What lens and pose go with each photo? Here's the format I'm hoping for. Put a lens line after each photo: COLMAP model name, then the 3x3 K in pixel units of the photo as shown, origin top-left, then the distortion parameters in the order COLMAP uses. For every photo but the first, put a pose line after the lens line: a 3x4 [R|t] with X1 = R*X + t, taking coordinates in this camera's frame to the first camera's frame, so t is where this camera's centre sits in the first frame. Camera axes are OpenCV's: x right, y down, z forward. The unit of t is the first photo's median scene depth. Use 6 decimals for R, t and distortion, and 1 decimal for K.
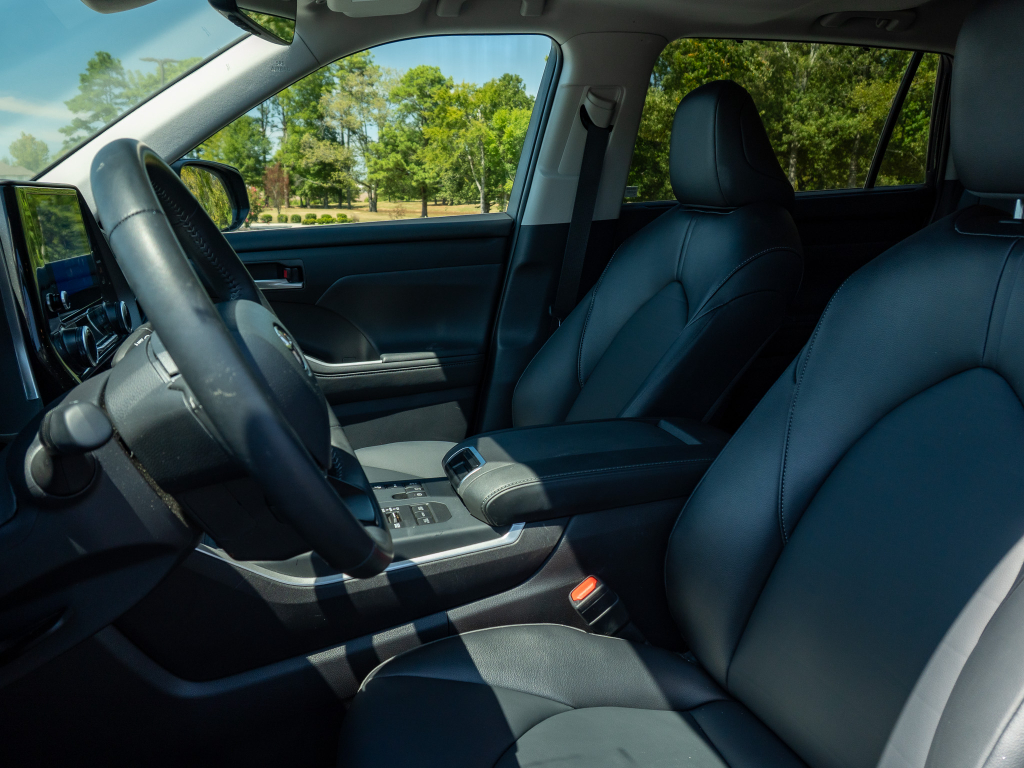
lens RADIAL K [[845.7, 0, 512.0], [0, 845.7, 384.0], [0, 0, 1]] dist [-0.020132, 0.001548]
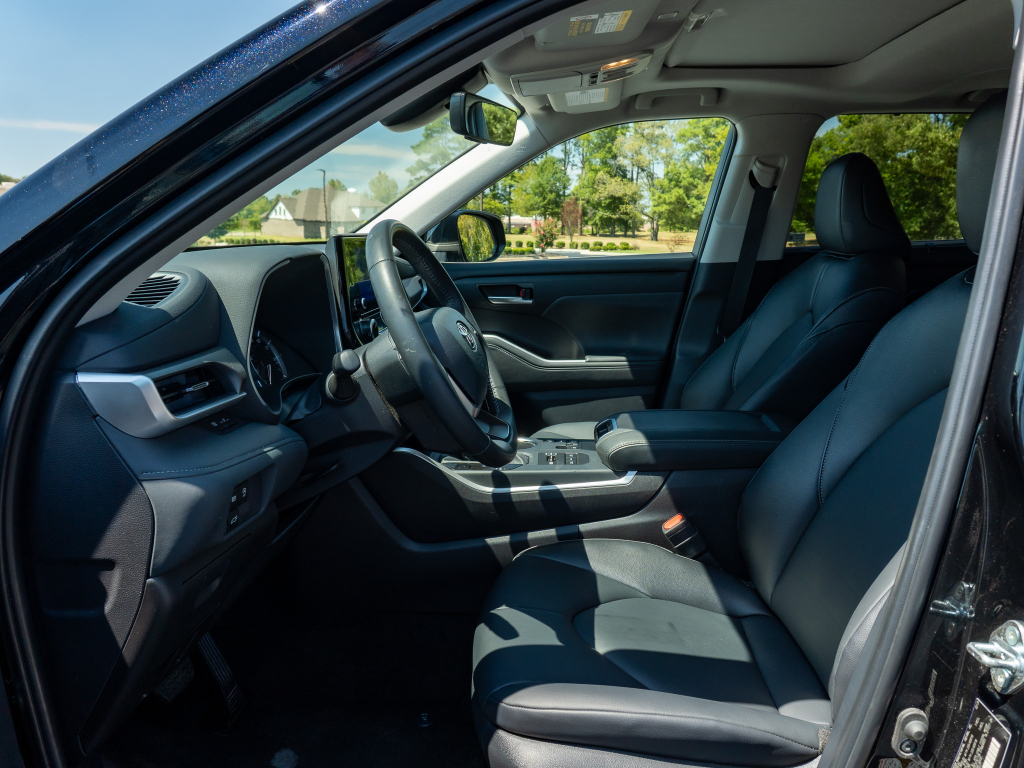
lens RADIAL K [[752.9, 0, 512.0], [0, 752.9, 384.0], [0, 0, 1]] dist [-0.026688, 0.000118]
pose [[0.942844, 0.077344, -0.324135, 0.216822], [-0.081563, 0.996668, 0.000570, 0.031573], [0.323099, 0.025900, 0.946011, -0.285791]]
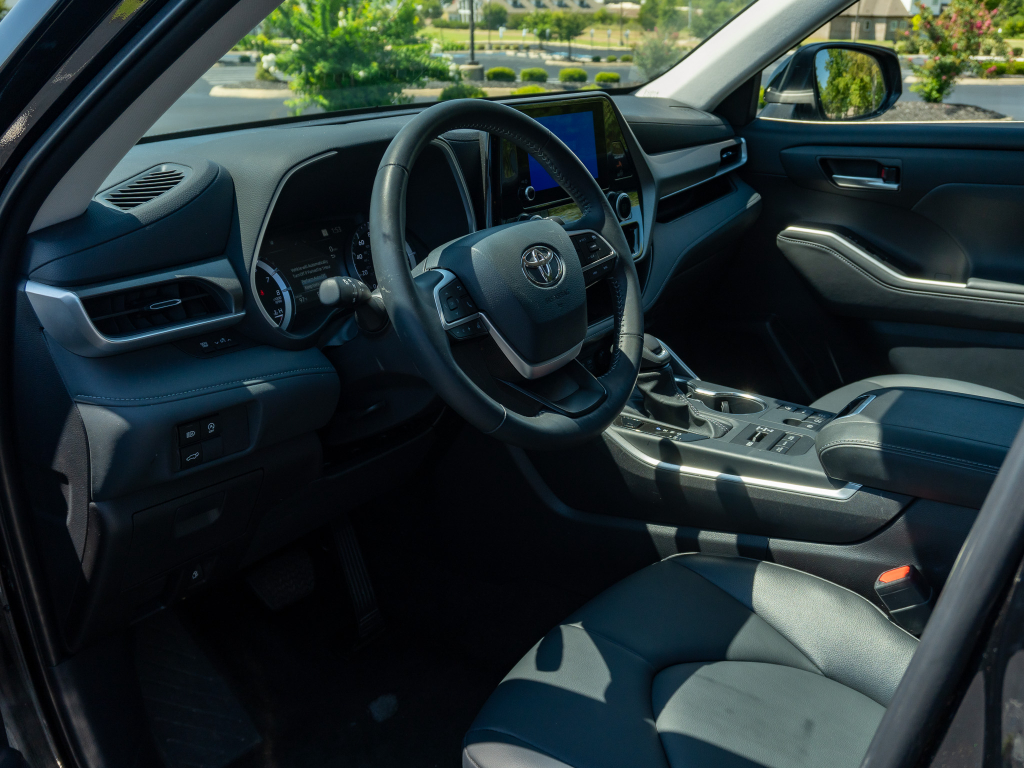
lens RADIAL K [[939.8, 0, 512.0], [0, 939.8, 384.0], [0, 0, 1]] dist [-0.015963, -0.003322]
pose [[0.620926, 0.276632, -0.733434, 0.506486], [-0.167876, 0.960879, 0.220295, -0.109494], [0.765682, -0.013661, 0.643075, 0.023481]]
